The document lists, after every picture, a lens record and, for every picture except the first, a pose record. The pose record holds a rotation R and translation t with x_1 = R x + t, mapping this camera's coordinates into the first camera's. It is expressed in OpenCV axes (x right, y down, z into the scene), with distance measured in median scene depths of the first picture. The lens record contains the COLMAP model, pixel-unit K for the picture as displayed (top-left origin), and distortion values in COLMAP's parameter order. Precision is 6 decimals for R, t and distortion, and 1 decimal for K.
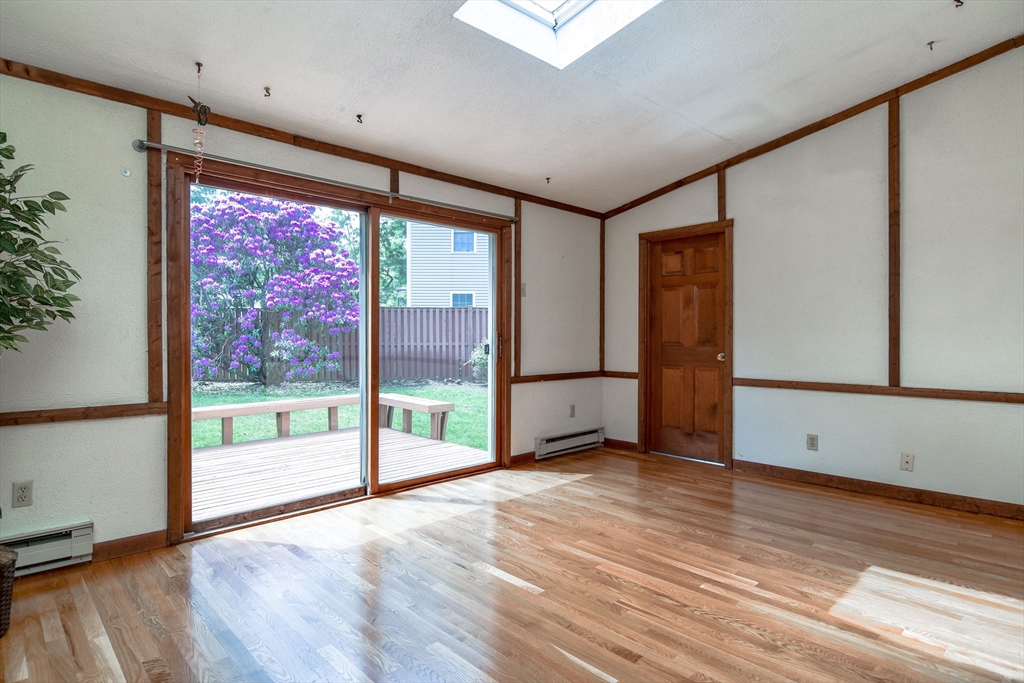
lens RADIAL K [[548.4, 0, 507.6], [0, 548.4, 337.7], [0, 0, 1]] dist [-0.004740, -0.003177]
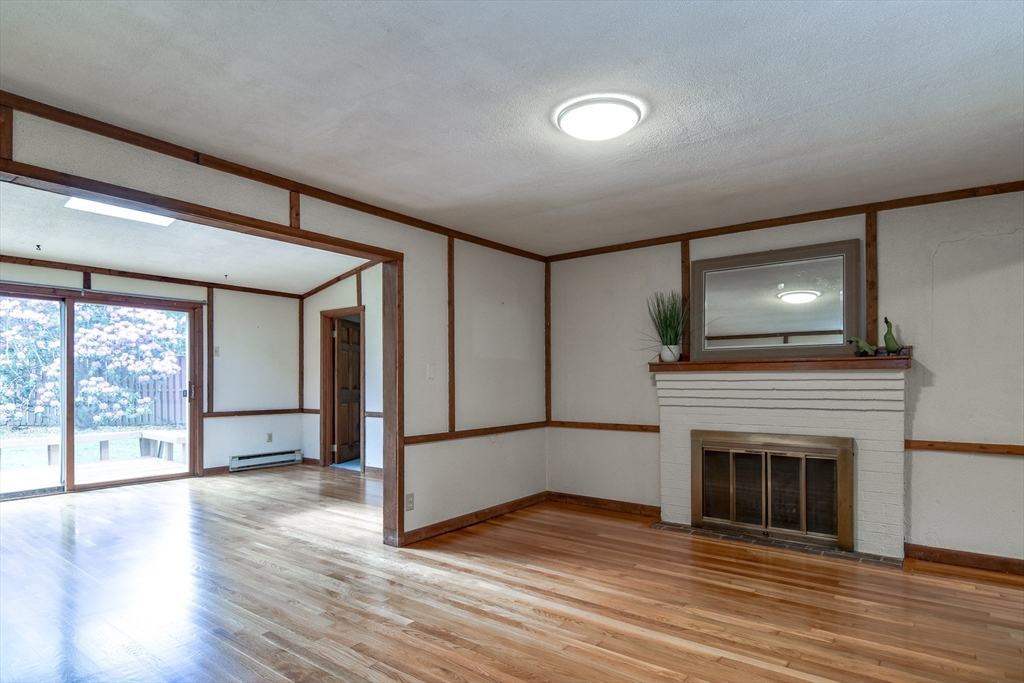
lens RADIAL K [[548.4, 0, 520.1], [0, 548.4, 381.3], [0, 0, 1]] dist [-0.004740, -0.003177]
pose [[0.984251, -0.001693, 0.176769, 0.554920], [0.002151, 0.999995, -0.002397, -0.005084], [-0.176764, 0.002739, 0.984250, -0.536552]]
